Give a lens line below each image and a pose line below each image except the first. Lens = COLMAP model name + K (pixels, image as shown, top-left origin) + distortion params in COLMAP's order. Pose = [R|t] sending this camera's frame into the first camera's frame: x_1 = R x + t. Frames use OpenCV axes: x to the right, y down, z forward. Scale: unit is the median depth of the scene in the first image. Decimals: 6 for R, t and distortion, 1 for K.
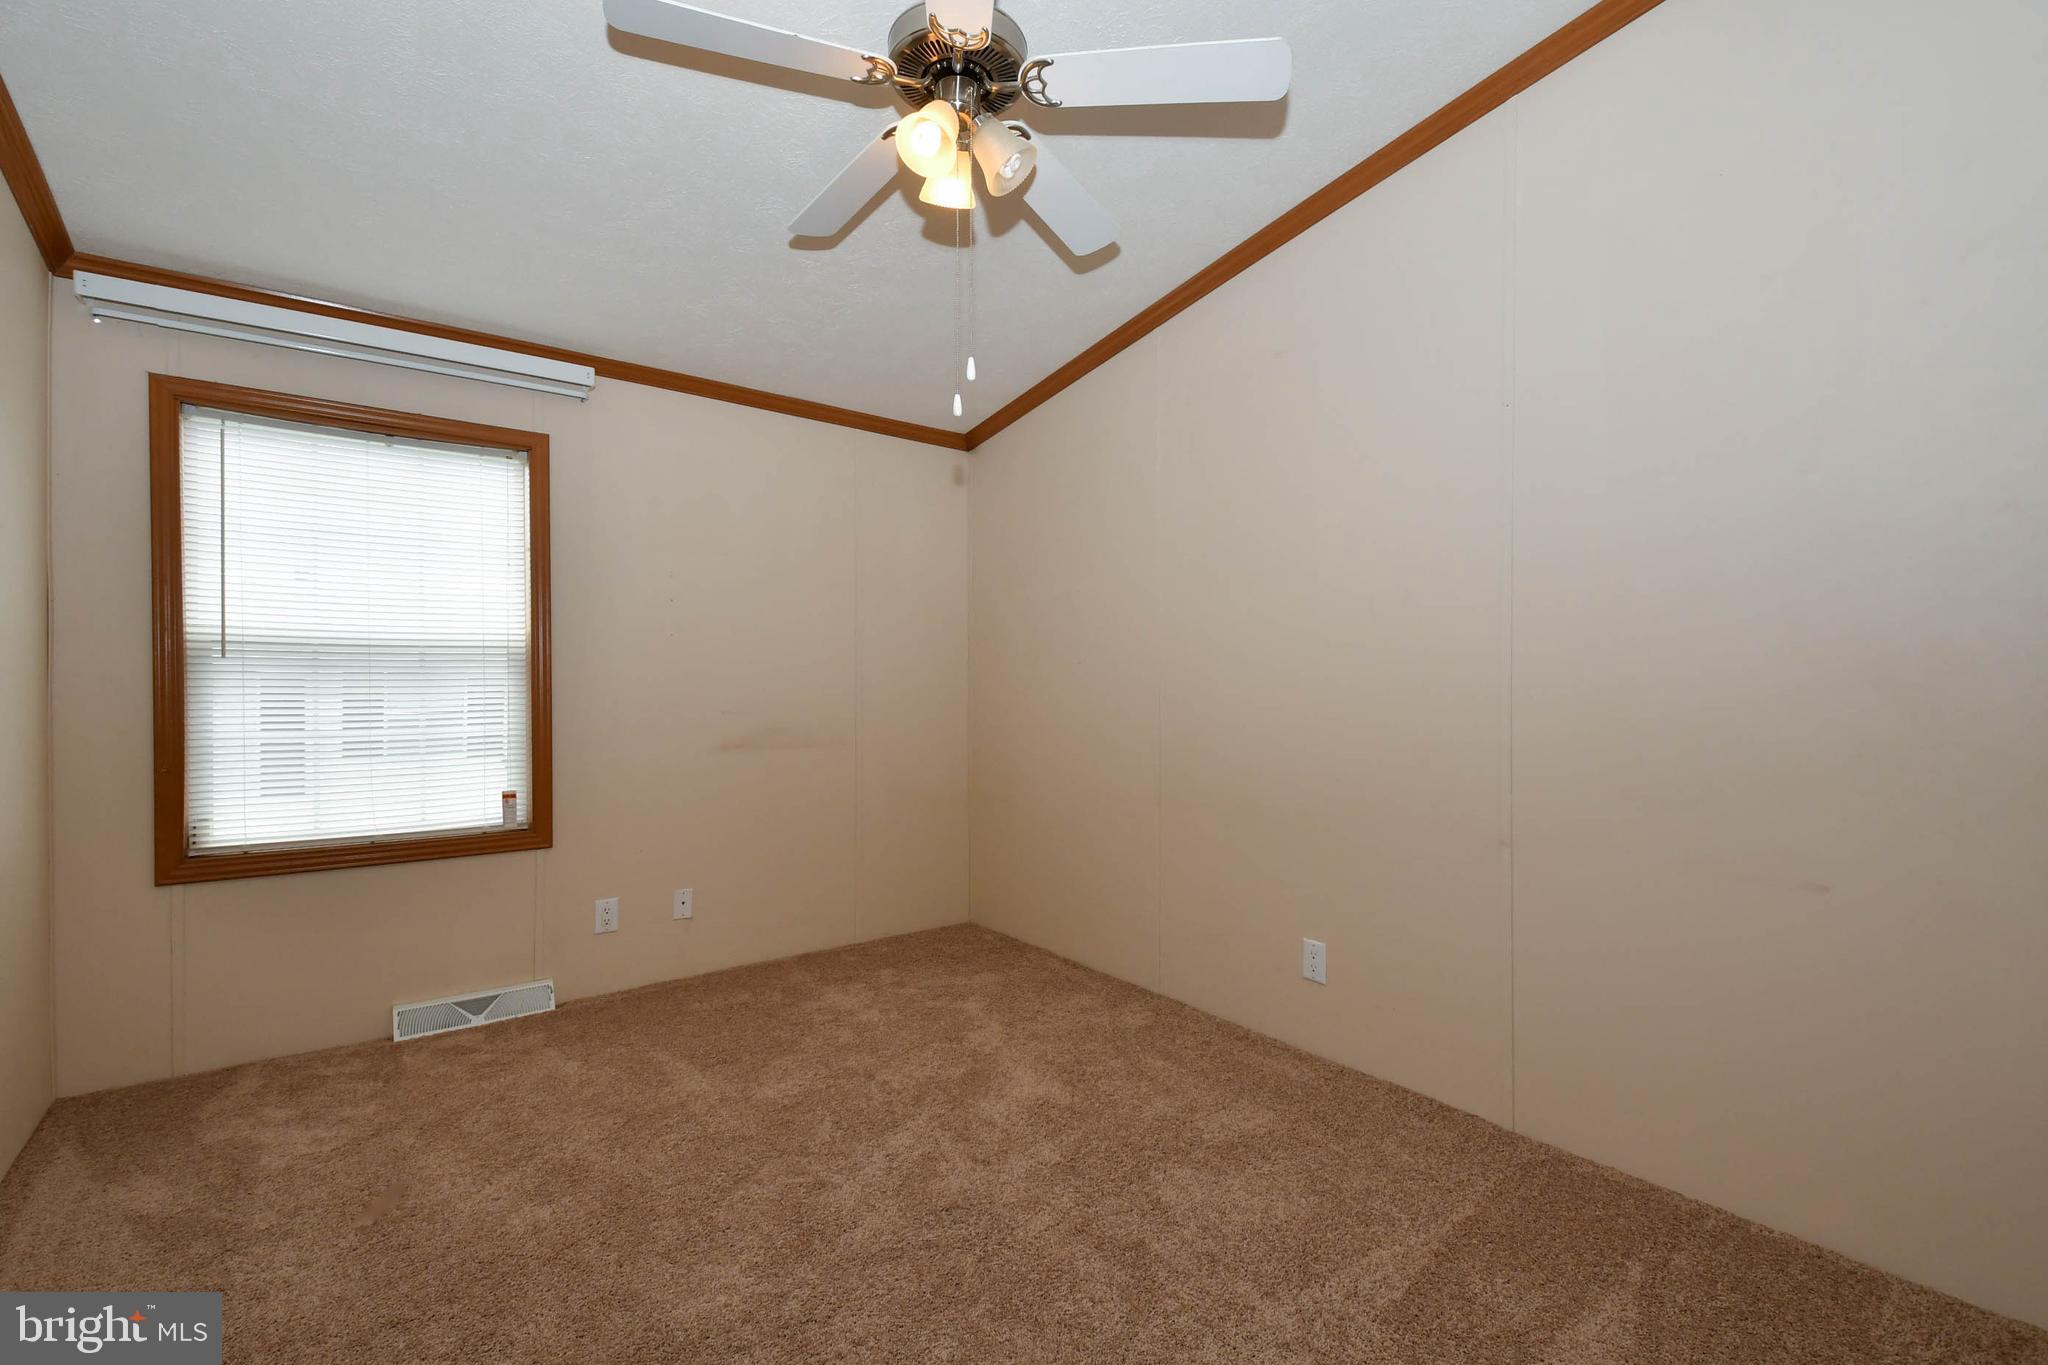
lens RADIAL K [[884.6, 0, 1016.2], [0, 884.6, 687.8], [0, 0, 1]] dist [0.054308, -0.031488]
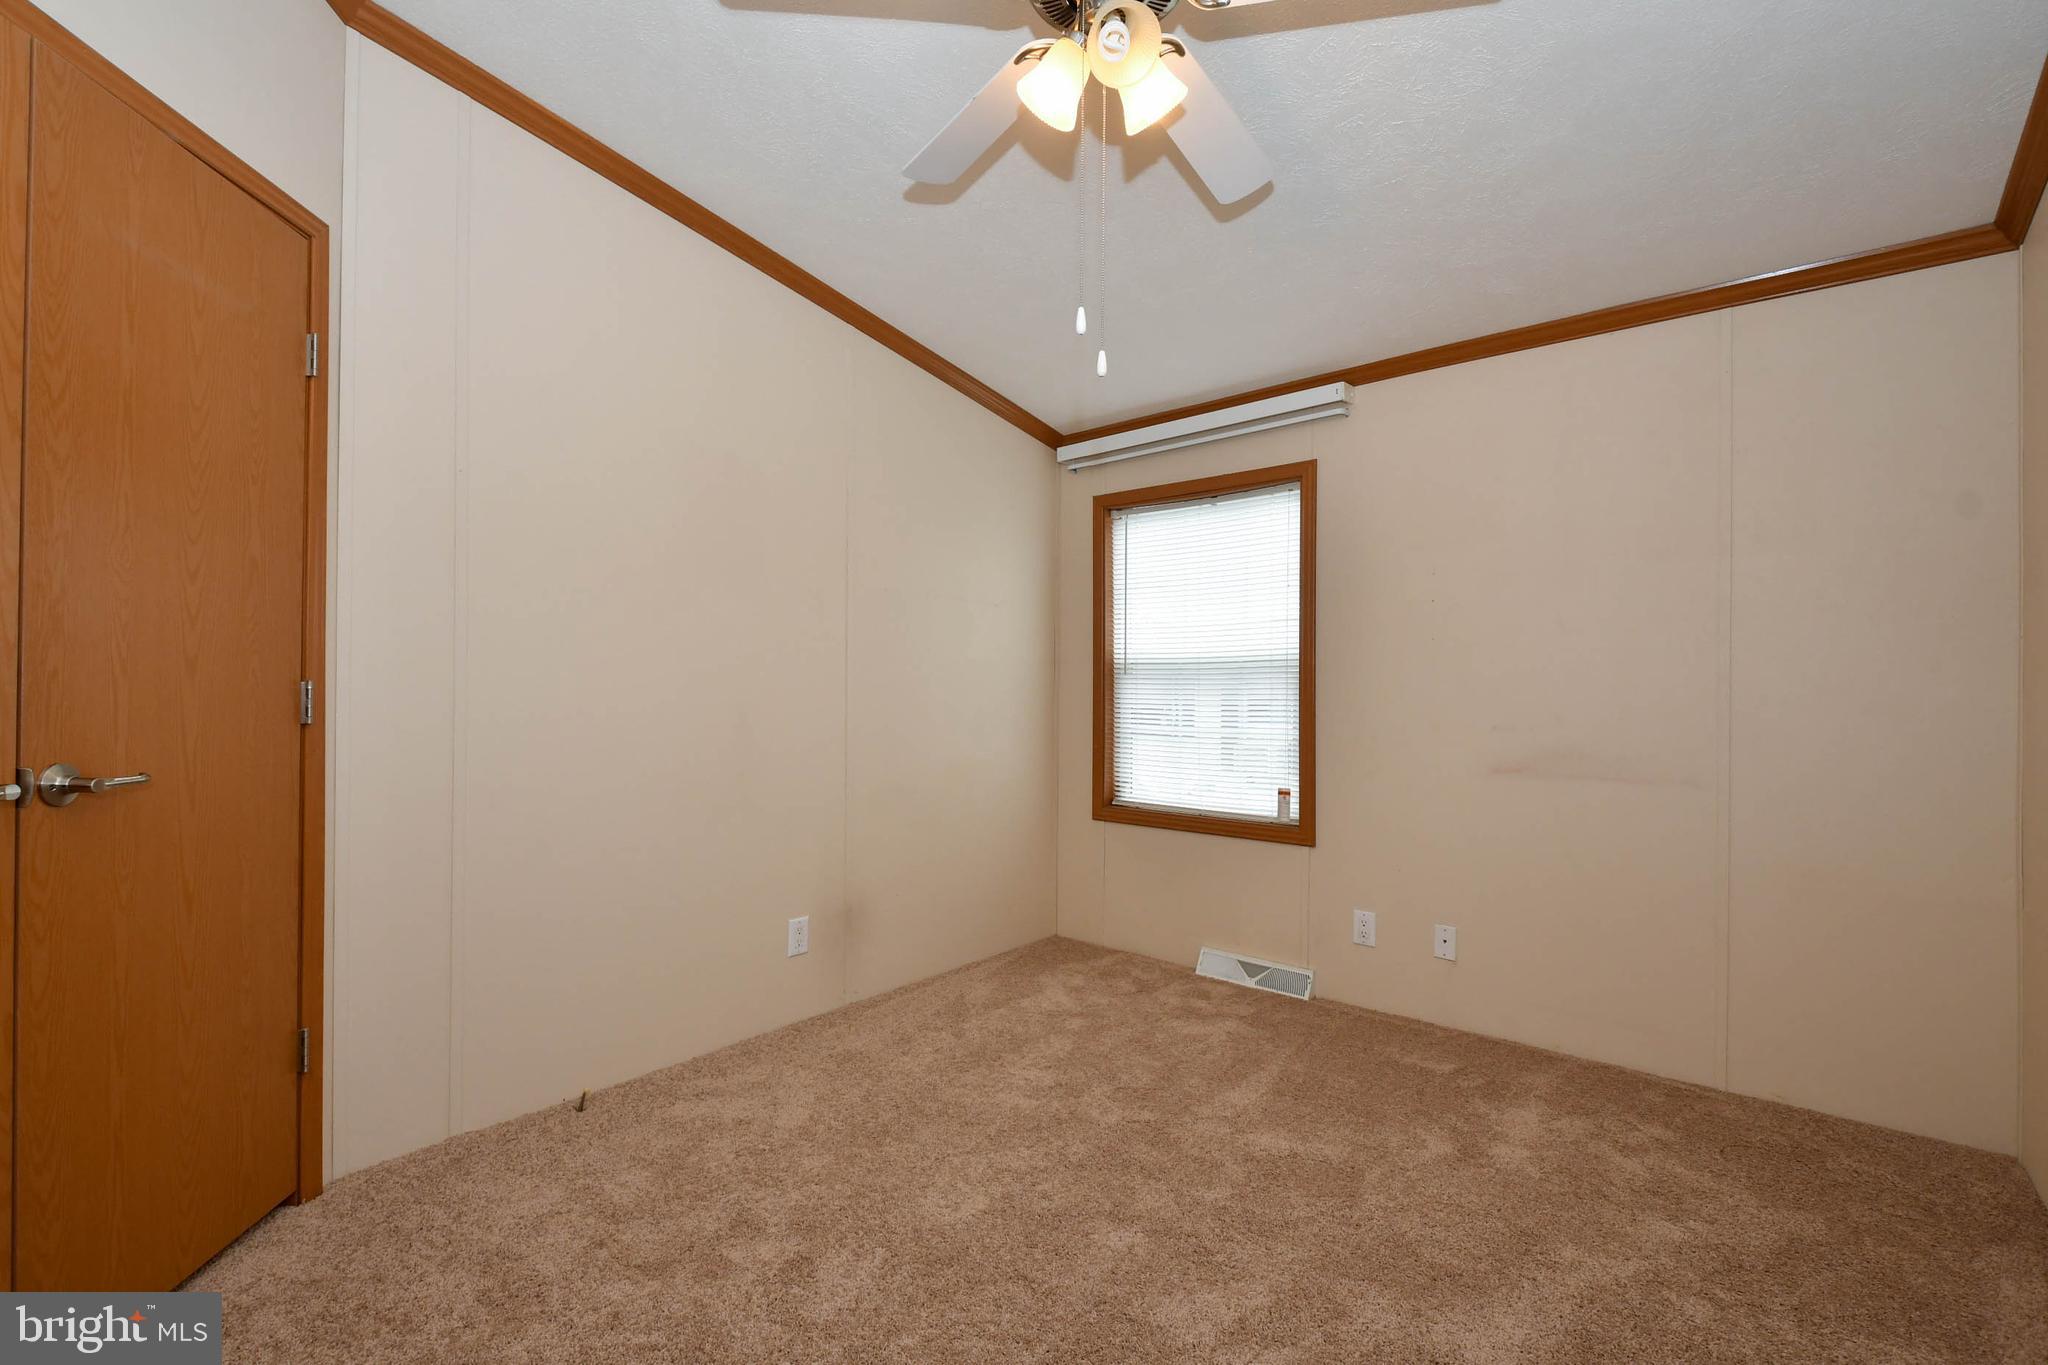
lens RADIAL K [[884.6, 0, 1016.2], [0, 884.6, 687.8], [0, 0, 1]] dist [0.054308, -0.031488]
pose [[0.233159, -0.002583, -0.972435, 0.451149], [-0.008271, 0.999955, -0.004639, -0.002844], [0.972404, 0.009125, 0.233127, 0.432694]]
